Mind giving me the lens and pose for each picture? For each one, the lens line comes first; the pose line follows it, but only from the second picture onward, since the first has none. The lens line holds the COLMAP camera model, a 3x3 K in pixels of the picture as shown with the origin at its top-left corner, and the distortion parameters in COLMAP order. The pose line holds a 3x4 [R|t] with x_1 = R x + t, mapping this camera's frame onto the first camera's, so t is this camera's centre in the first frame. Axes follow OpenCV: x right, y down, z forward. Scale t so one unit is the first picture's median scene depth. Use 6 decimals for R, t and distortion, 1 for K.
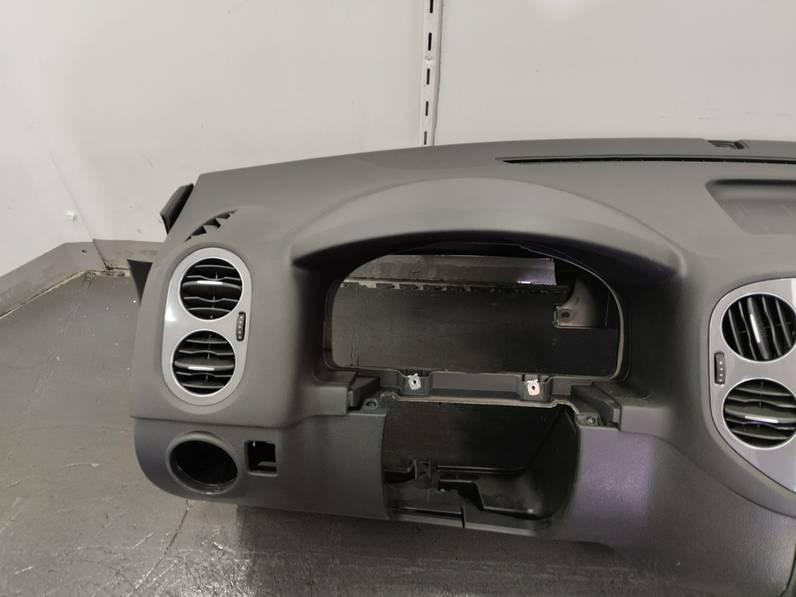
lens RADIAL K [[677.0, 0, 404.7], [0, 677.0, 296.2], [0, 0, 1]] dist [0.084568, -0.109581]
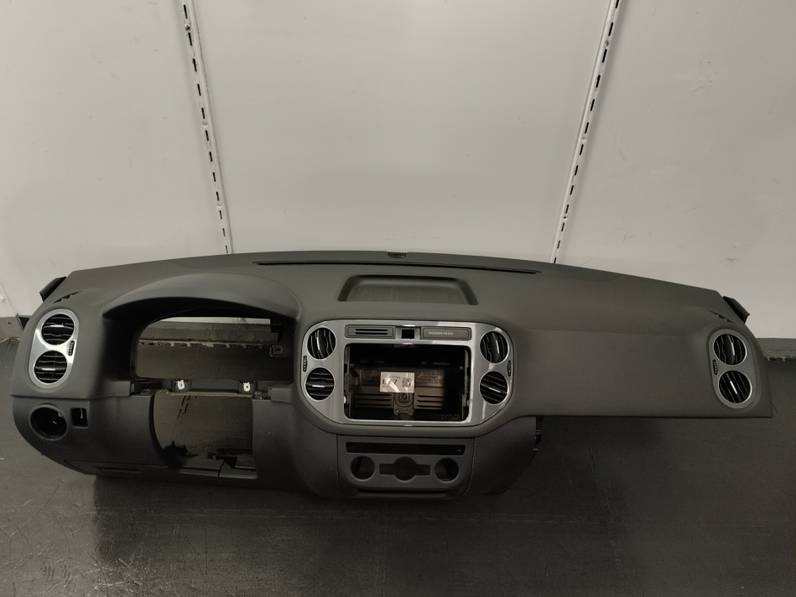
lens RADIAL K [[677.0, 0, 404.7], [0, 677.0, 296.2], [0, 0, 1]] dist [0.084568, -0.109581]
pose [[0.998916, -0.001142, 0.046540, 0.574677], [0.007590, 0.990318, -0.138609, 0.163798], [-0.045931, 0.138812, 0.989253, -0.933670]]
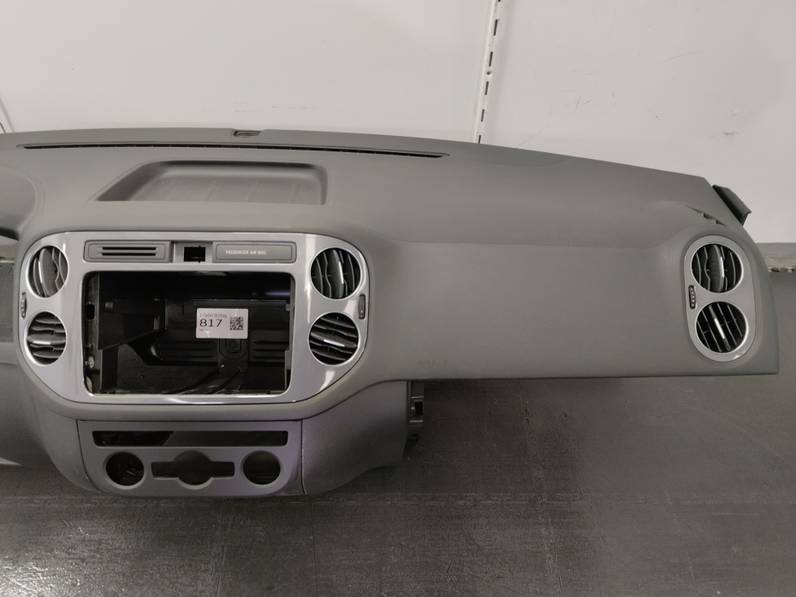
lens RADIAL K [[683.4, 0, 398.0], [0, 683.4, 298.5], [0, 0, 1]] dist [0.025116, 0.007833]
pose [[0.998655, -0.024166, 0.045877, 0.941949], [0.024014, 0.999704, 0.003853, 0.089825], [-0.045957, -0.002746, 0.998940, -0.262372]]
